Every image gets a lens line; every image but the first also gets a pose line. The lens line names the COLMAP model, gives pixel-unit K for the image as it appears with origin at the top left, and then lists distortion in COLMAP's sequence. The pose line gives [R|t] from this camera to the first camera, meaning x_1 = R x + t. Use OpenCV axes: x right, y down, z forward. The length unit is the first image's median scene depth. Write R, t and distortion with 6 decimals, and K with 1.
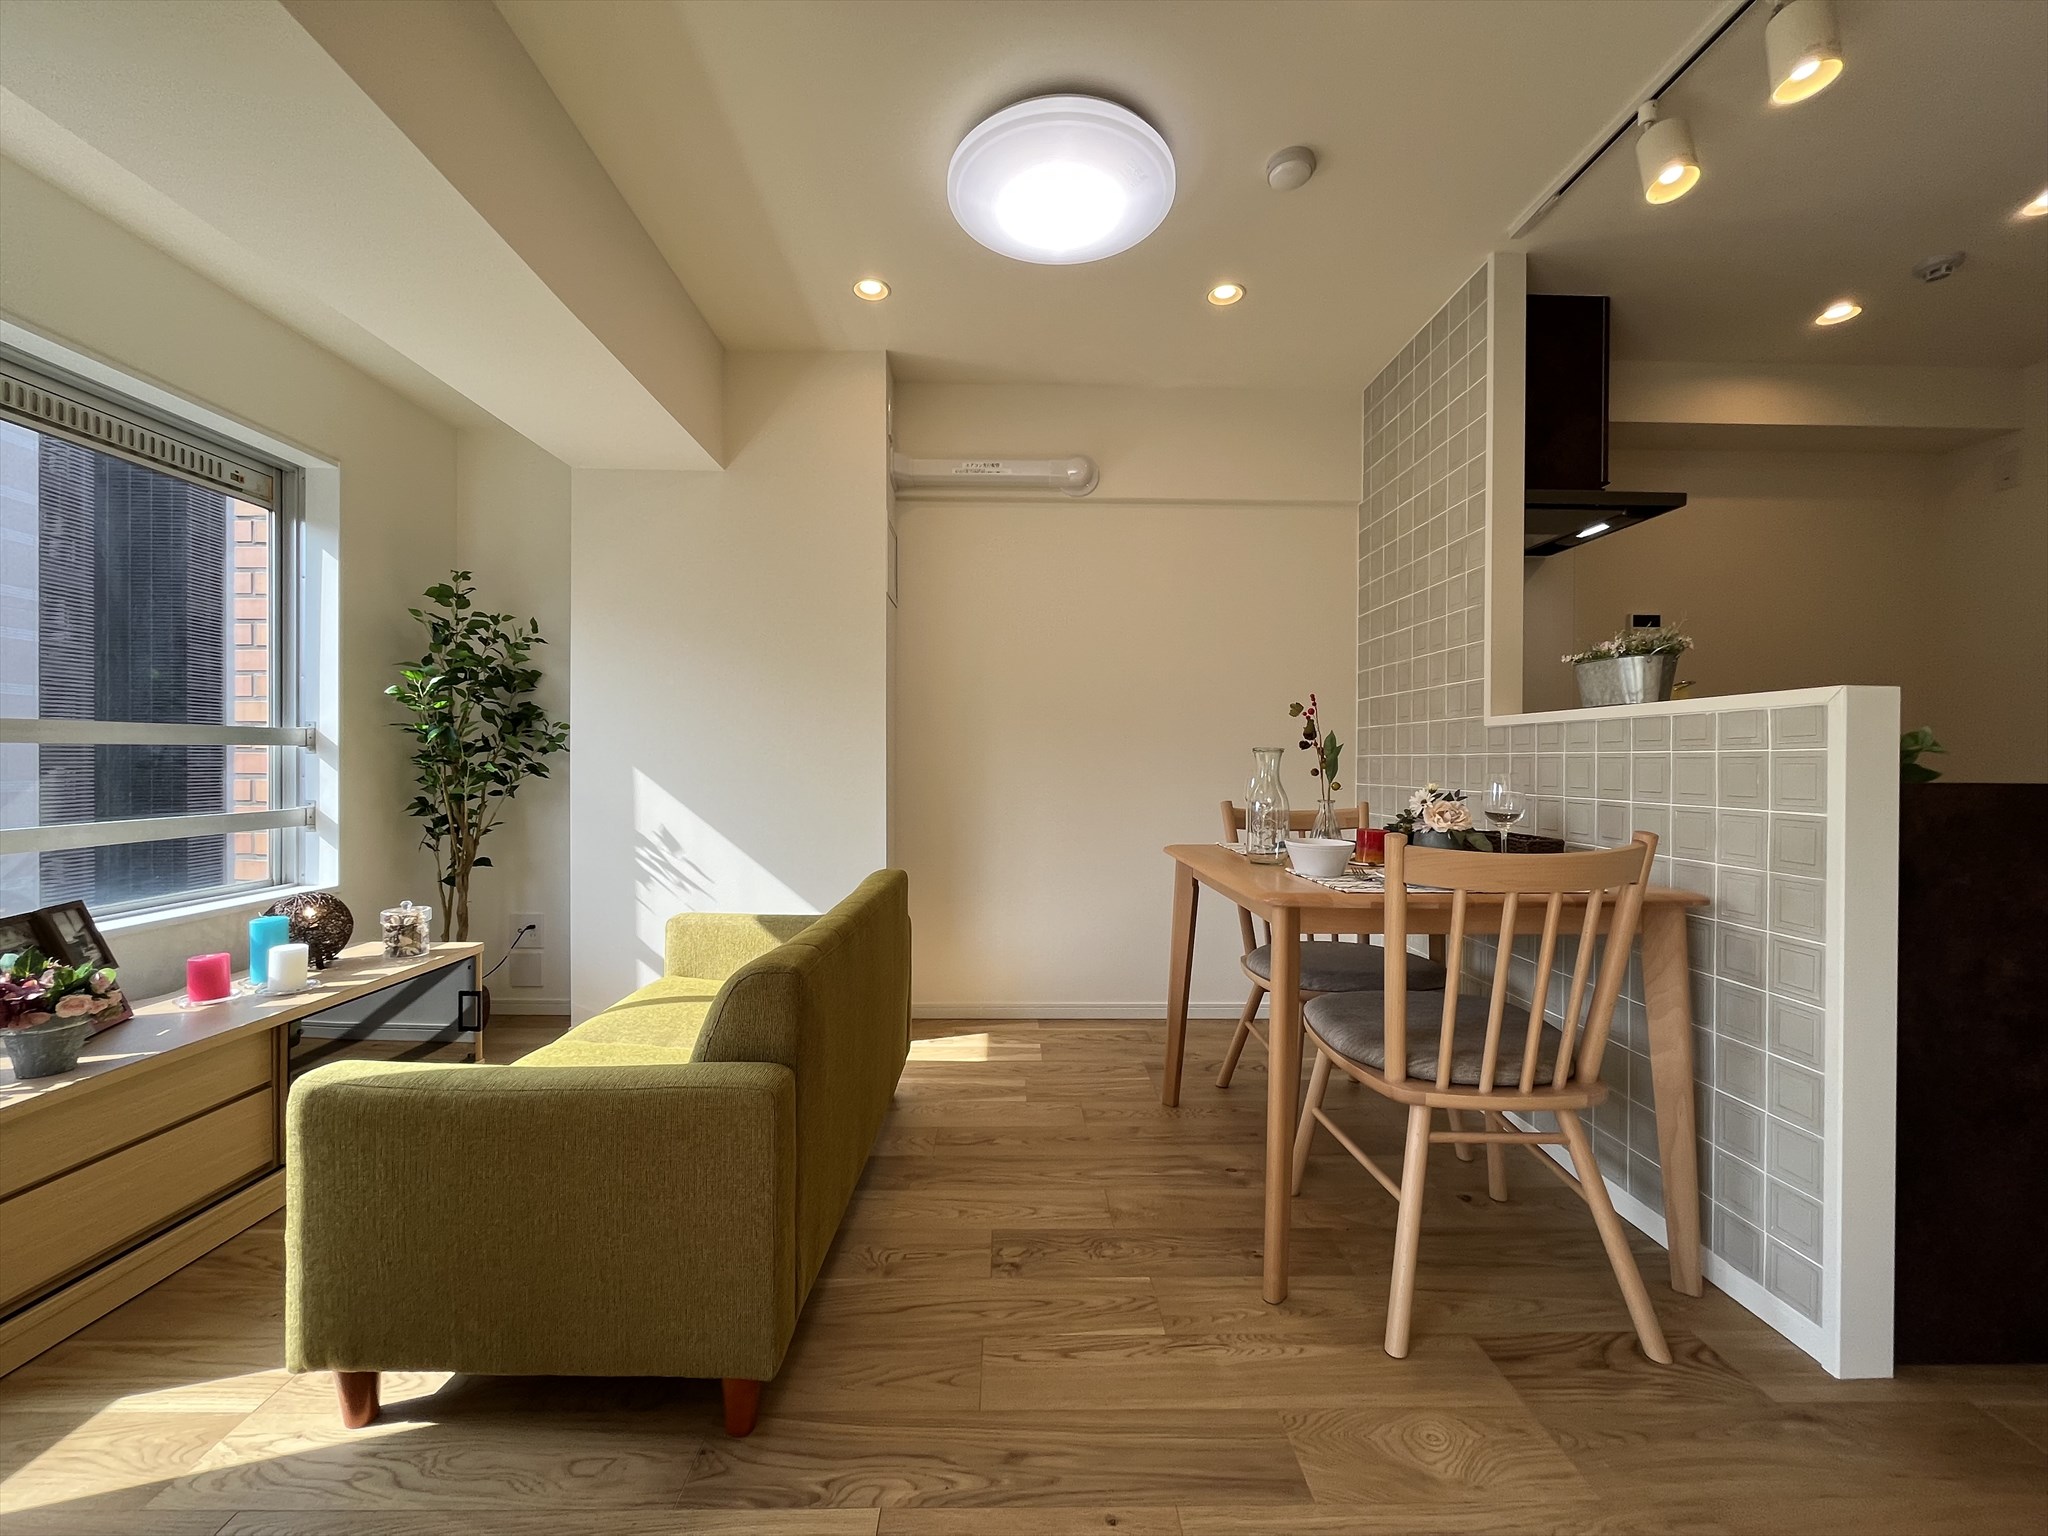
lens RADIAL K [[824.4, 0, 1018.4], [0, 824.4, 766.6], [0, 0, 1]] dist [-0.002595, -0.000219]
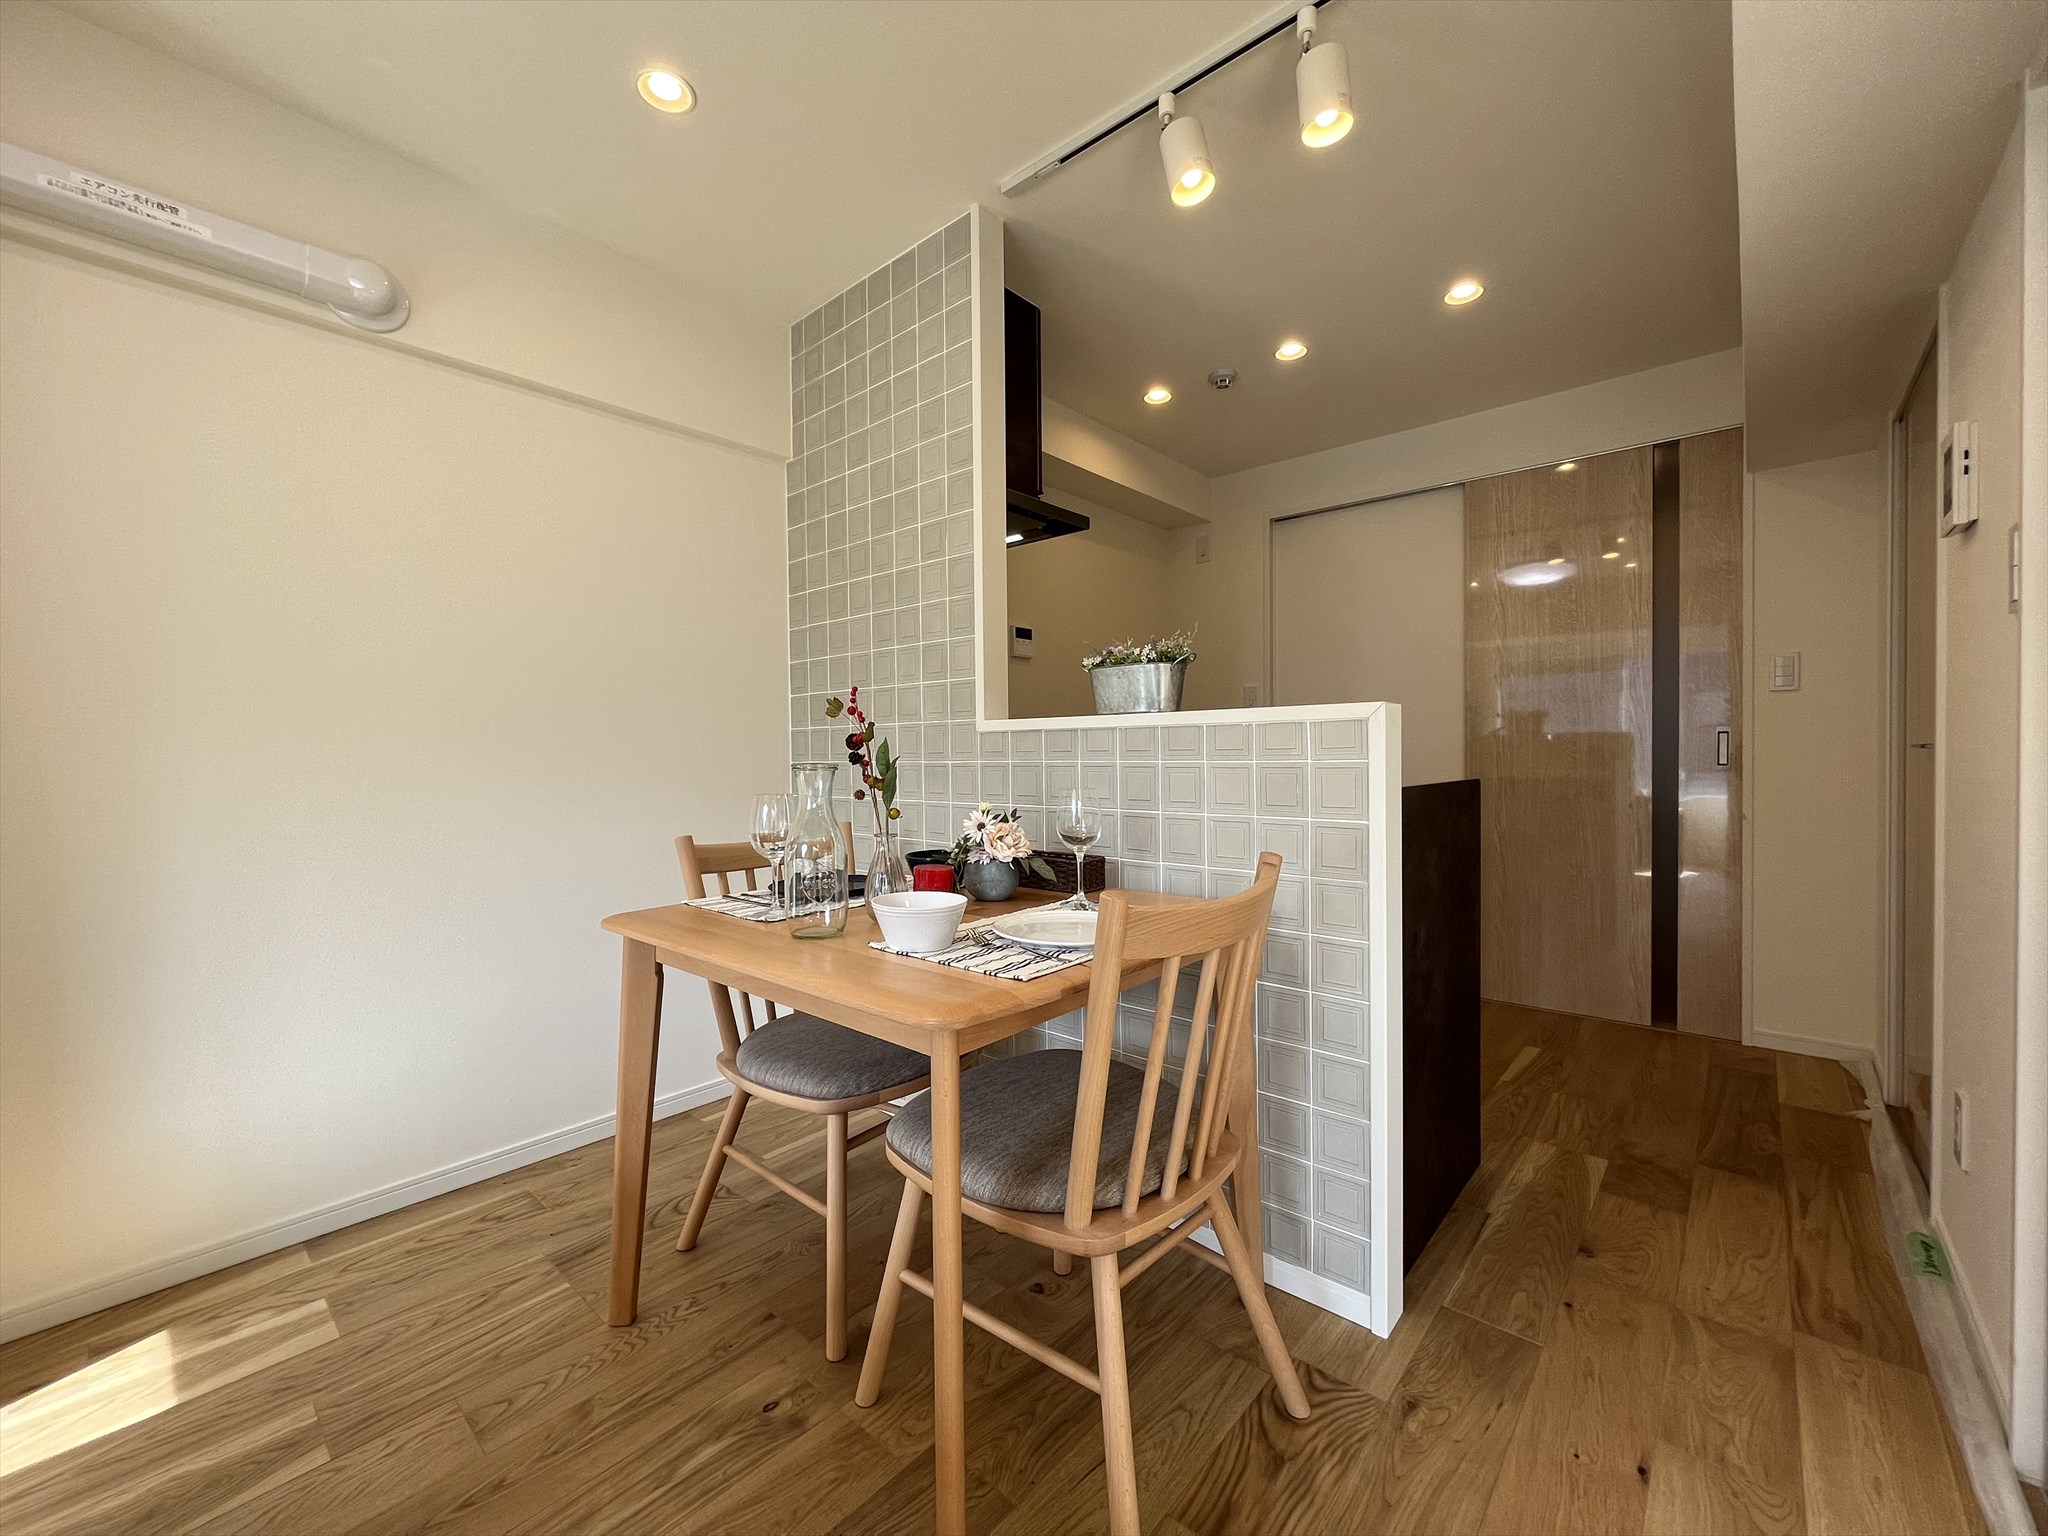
lens RADIAL K [[824.4, 0, 1018.9], [0, 824.4, 766.4], [0, 0, 1]] dist [-0.002595, -0.000219]
pose [[0.679466, -0.024500, 0.733298, -0.076152], [0.020138, 0.999689, 0.014740, -0.026321], [-0.733431, 0.004752, 0.679747, 0.410461]]
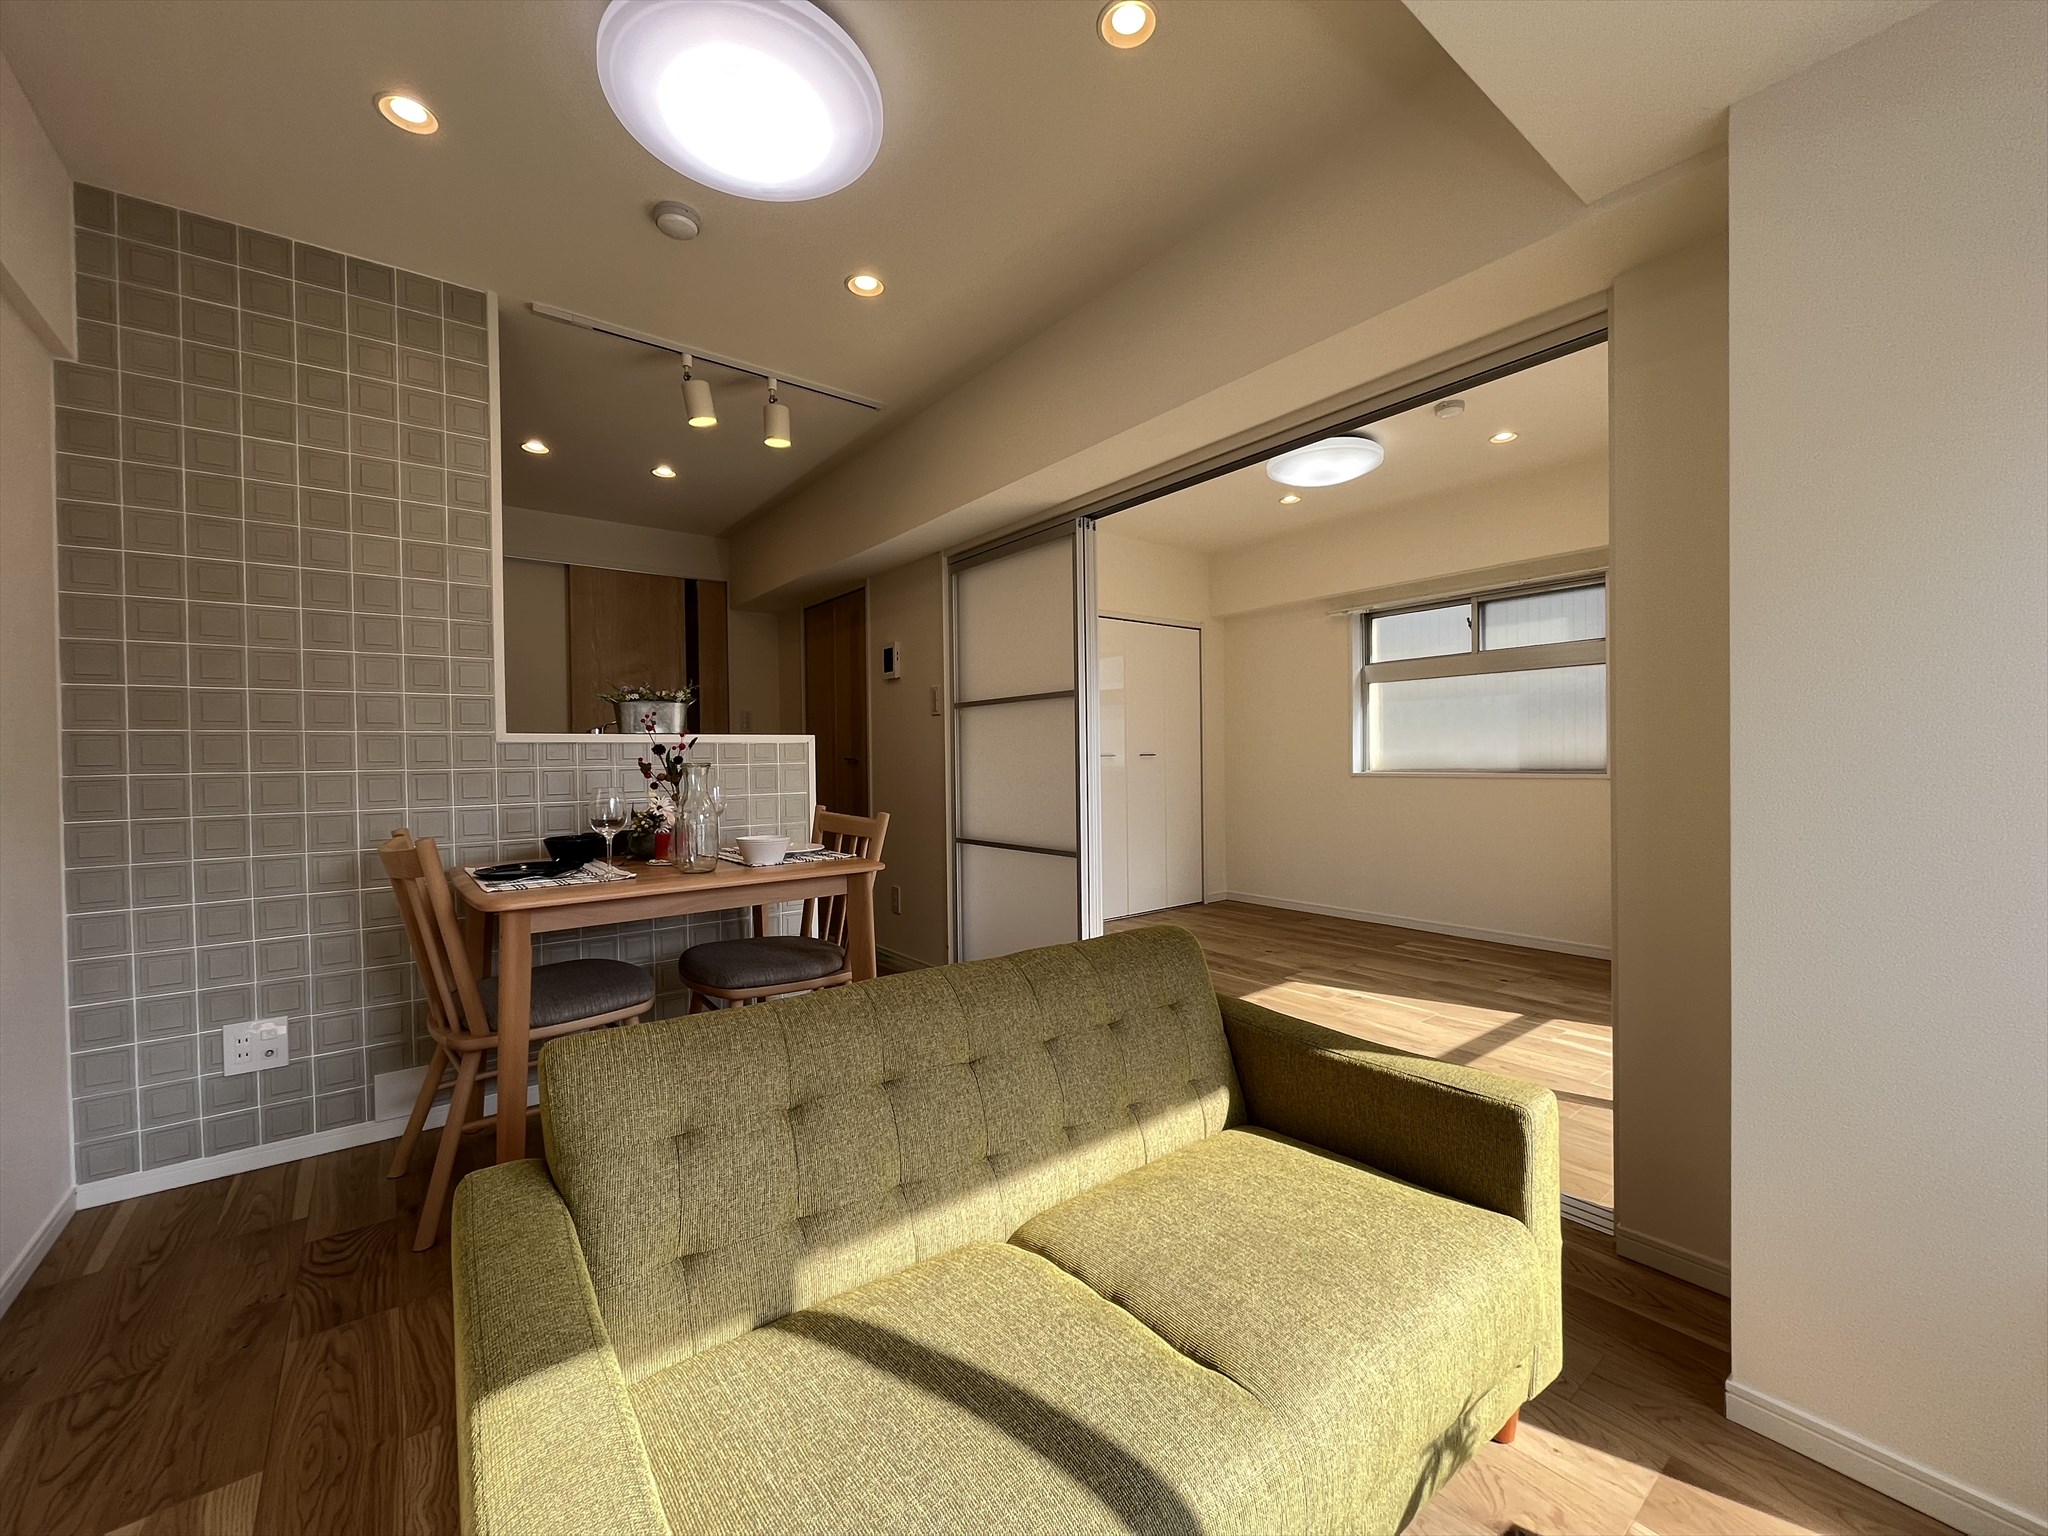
lens RADIAL K [[824.4, 0, 1026.2], [0, 824.4, 765.8], [0, 0, 1]] dist [-0.002595, -0.000219]
pose [[-0.605184, -0.004659, 0.796072, -0.778332], [0.018008, 0.999647, 0.019539, -0.031738], [-0.795882, 0.026160, -0.604886, 1.274942]]
